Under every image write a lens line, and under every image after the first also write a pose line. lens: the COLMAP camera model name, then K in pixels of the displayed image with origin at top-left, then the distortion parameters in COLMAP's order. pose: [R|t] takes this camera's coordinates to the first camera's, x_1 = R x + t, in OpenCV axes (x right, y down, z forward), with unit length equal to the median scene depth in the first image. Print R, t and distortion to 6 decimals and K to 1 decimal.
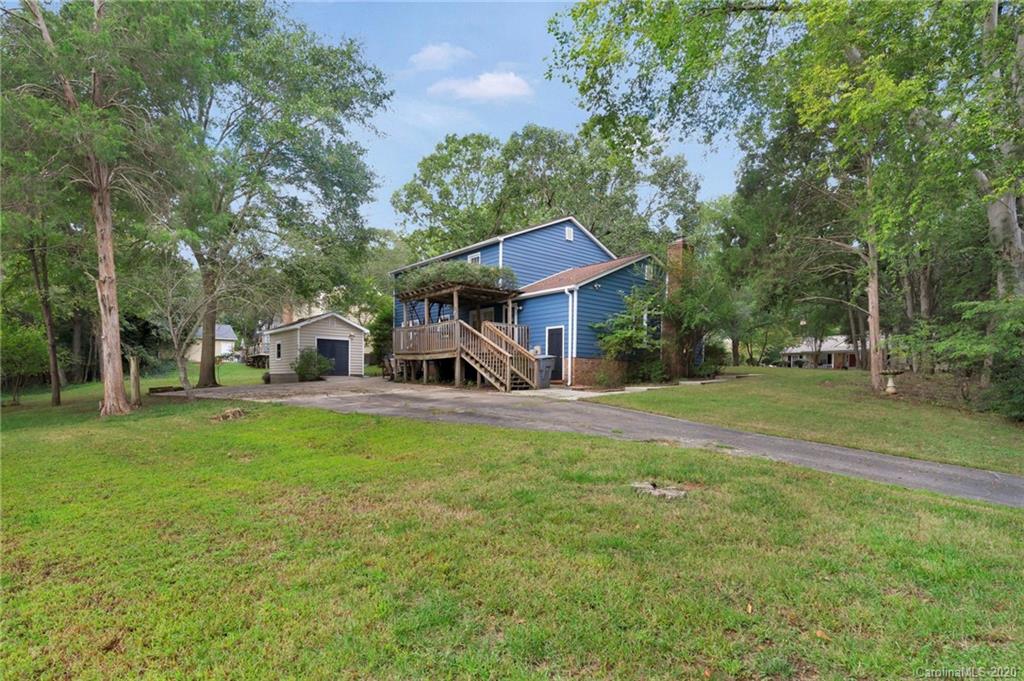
lens RADIAL K [[533.9, 0, 512.0], [0, 533.9, 340.5], [0, 0, 1]] dist [-0.002311, -0.000940]
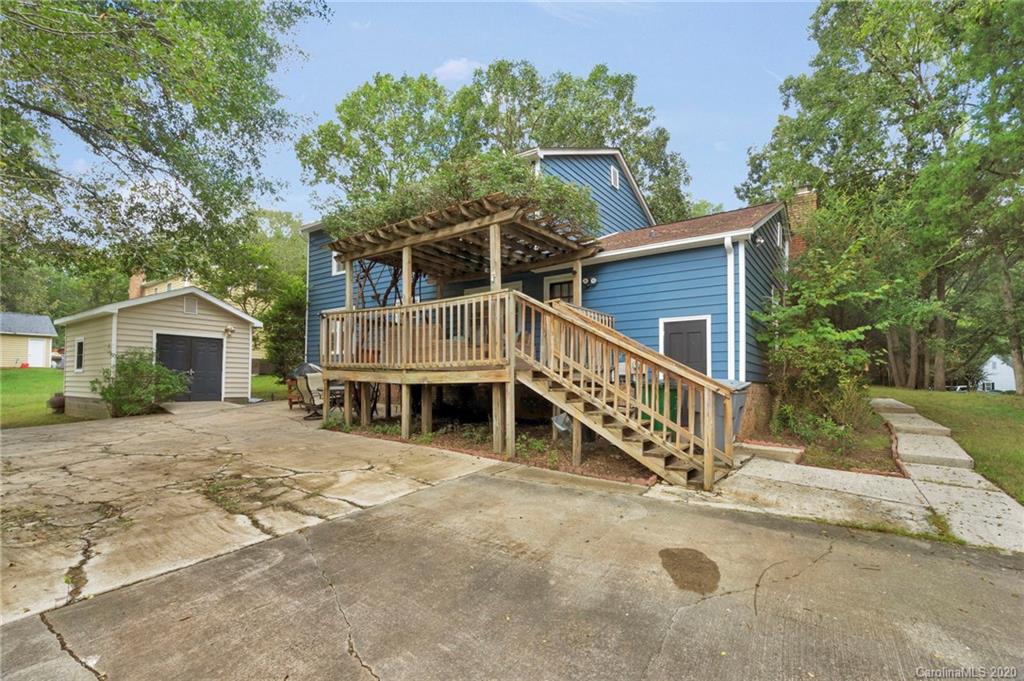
lens RADIAL K [[456.6, 0, 511.4], [0, 456.6, 344.3], [0, 0, 1]] dist [-0.001640, -0.000352]
pose [[0.968929, 0.017802, 0.246698, -0.136338], [-0.017275, 0.999842, -0.004301, 0.002904], [-0.246735, -0.000094, 0.969083, 0.484141]]
